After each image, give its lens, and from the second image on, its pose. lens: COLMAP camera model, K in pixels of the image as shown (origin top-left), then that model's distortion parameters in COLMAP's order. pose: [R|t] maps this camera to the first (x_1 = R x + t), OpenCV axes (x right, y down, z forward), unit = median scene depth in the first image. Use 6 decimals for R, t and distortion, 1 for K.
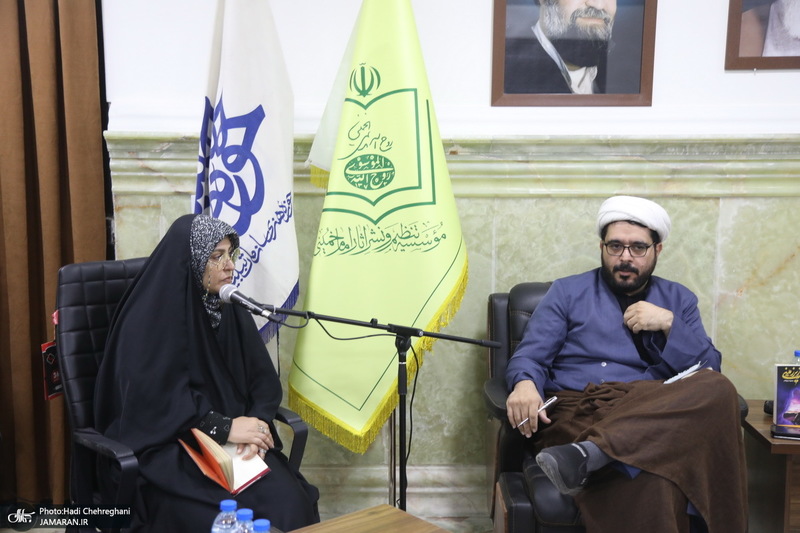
lens RADIAL K [[1084.4, 0, 400.0], [0, 1084.4, 266.5], [0, 0, 1]] dist [0.181094, 0.029052]
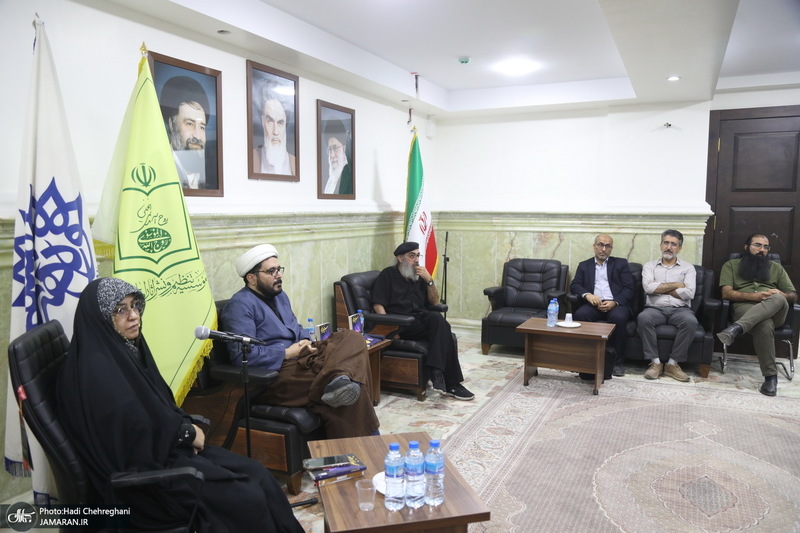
lens RADIAL K [[599.0, 0, 395.2], [0, 599.0, 264.9], [0, 0, 1]] dist [-0.045234, 0.005358]
pose [[0.449190, -0.089949, 0.888897, -0.569935], [0.123957, 0.991571, 0.037699, -0.045819], [-0.884795, 0.093251, 0.456554, 0.377633]]
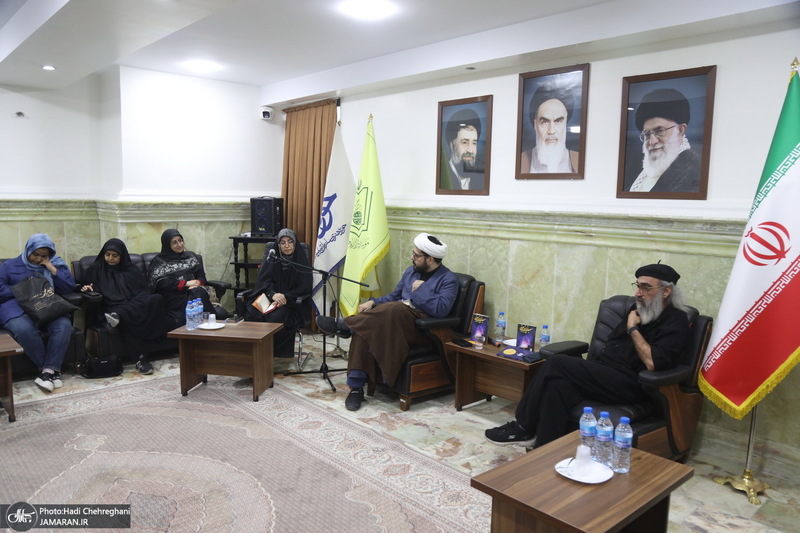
lens RADIAL K [[599.0, 0, 395.2], [0, 599.0, 264.9], [0, 0, 1]] dist [-0.045234, 0.005358]
pose [[0.668960, 0.092969, -0.737461, 1.124763], [-0.118842, 0.992762, 0.017350, -0.008932], [0.733736, 0.076035, 0.675166, 0.082936]]
